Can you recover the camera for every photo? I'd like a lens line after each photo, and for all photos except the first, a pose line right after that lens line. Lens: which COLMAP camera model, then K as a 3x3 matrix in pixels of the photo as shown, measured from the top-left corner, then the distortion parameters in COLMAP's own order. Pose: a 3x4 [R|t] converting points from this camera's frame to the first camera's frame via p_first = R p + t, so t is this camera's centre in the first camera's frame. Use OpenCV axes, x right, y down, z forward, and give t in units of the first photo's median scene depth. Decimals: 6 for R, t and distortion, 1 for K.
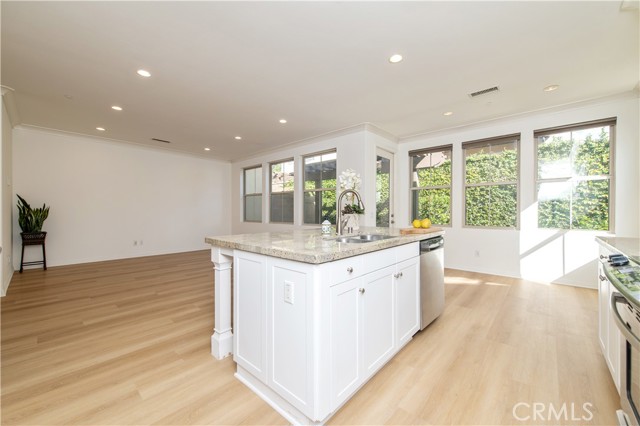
lens RADIAL K [[250.9, 0, 319.2], [0, 250.9, 212.1], [0, 0, 1]] dist [0.017135, -0.004776]
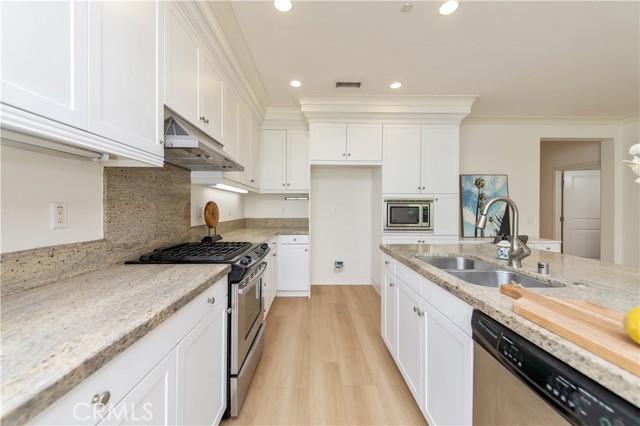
lens RADIAL K [[250.9, 0, 321.1], [0, 250.9, 208.5], [0, 0, 1]] dist [0.017135, -0.004776]
pose [[-0.719770, -0.001039, -0.694211, 0.407858], [-0.003954, 0.999989, 0.002603, -0.027437], [0.694201, 0.004618, -0.719766, 0.516366]]
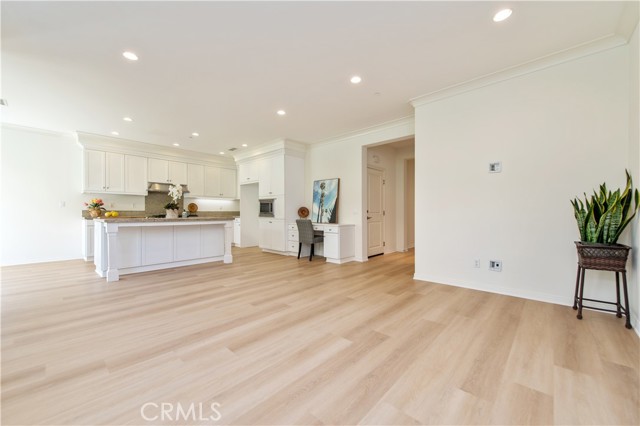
lens RADIAL K [[250.9, 0, 321.5], [0, 250.9, 214.3], [0, 0, 1]] dist [0.017135, -0.004776]
pose [[-0.999981, -0.000252, 0.006163, -0.567764], [-0.000223, 0.999989, 0.004684, 0.020155], [-0.006164, 0.004682, -0.999970, 1.498801]]
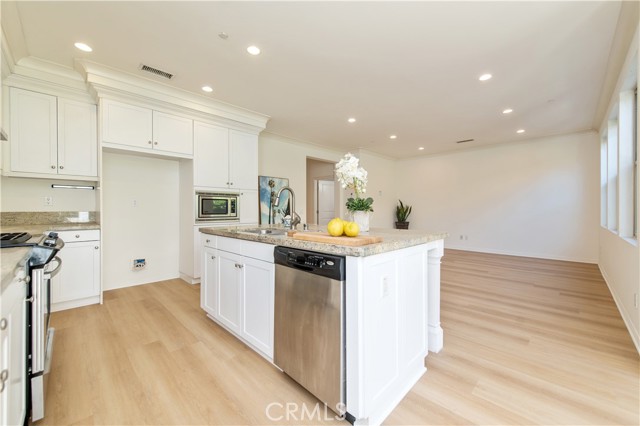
lens RADIAL K [[250.9, 0, 320.7], [0, 250.9, 211.0], [0, 0, 1]] dist [0.017135, -0.004776]
pose [[-0.039484, 0.004044, -0.999212, 0.527647], [0.000944, 0.999992, 0.004010, 0.003306], [0.999220, -0.000785, -0.039488, 0.533572]]
